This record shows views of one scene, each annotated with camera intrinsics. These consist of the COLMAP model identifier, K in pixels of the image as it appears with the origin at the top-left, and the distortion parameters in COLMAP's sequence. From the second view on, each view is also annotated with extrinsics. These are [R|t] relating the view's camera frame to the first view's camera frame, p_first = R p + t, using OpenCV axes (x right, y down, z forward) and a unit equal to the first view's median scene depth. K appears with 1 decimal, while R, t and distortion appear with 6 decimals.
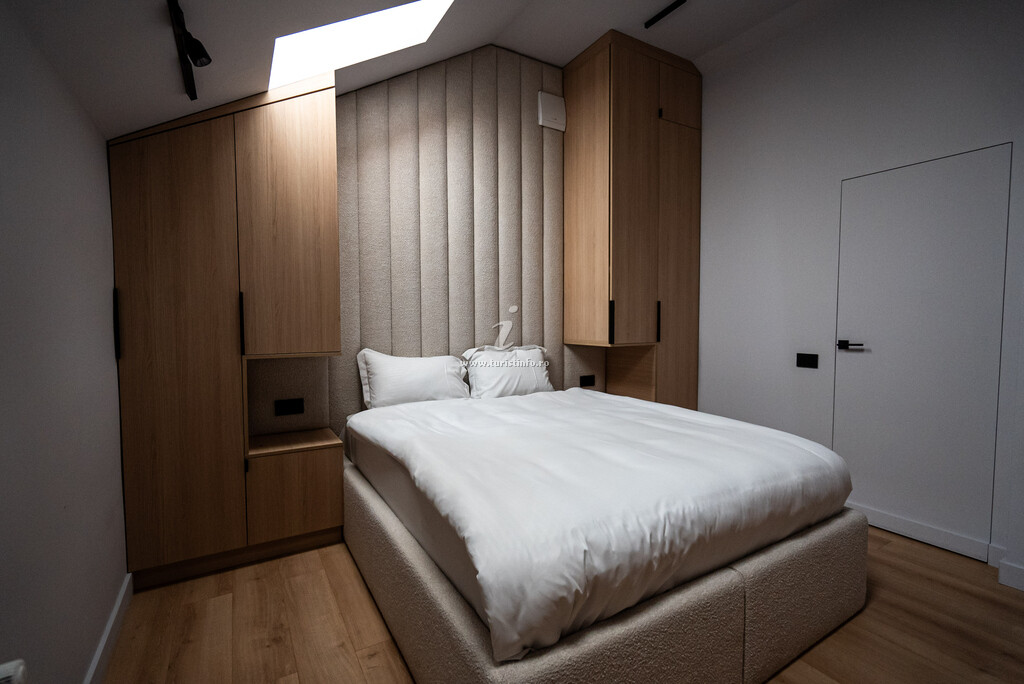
lens RADIAL K [[460.8, 0, 512.0], [0, 460.8, 342.0], [0, 0, 1]] dist [-0.001641, -0.000145]
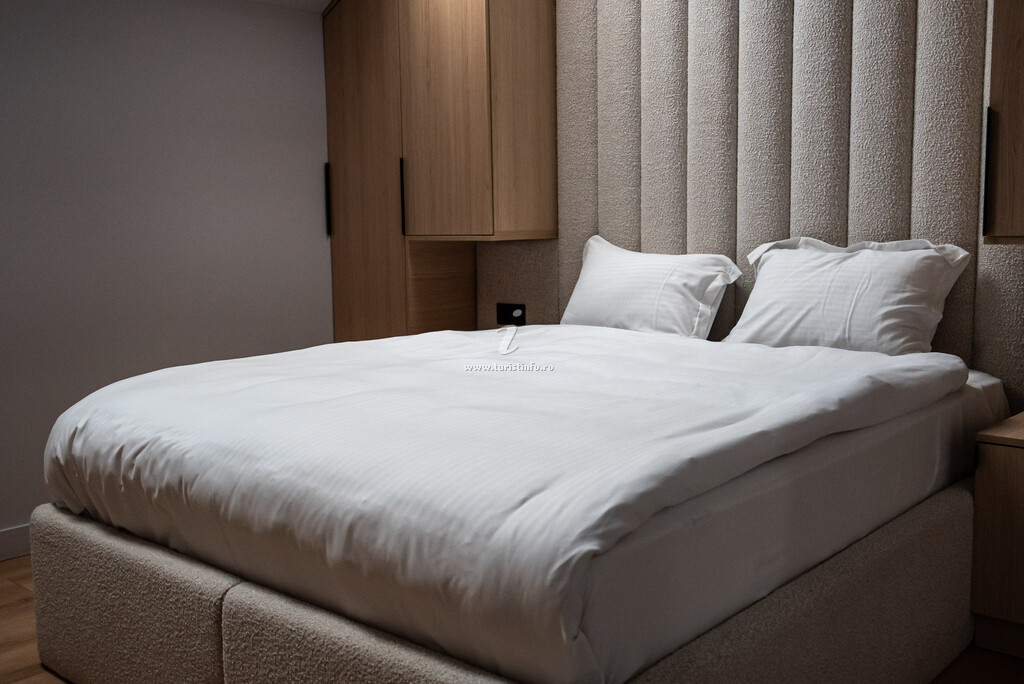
lens RADIAL K [[998.2, 0, 512.0], [0, 998.2, 342.0], [0, 0, 1]] dist [-0.005609, -0.004497]
pose [[0.308129, 0.110804, -0.944870, 1.160972], [-0.031724, 0.993838, 0.106201, 0.022573], [0.950815, -0.002748, 0.309746, 0.614601]]
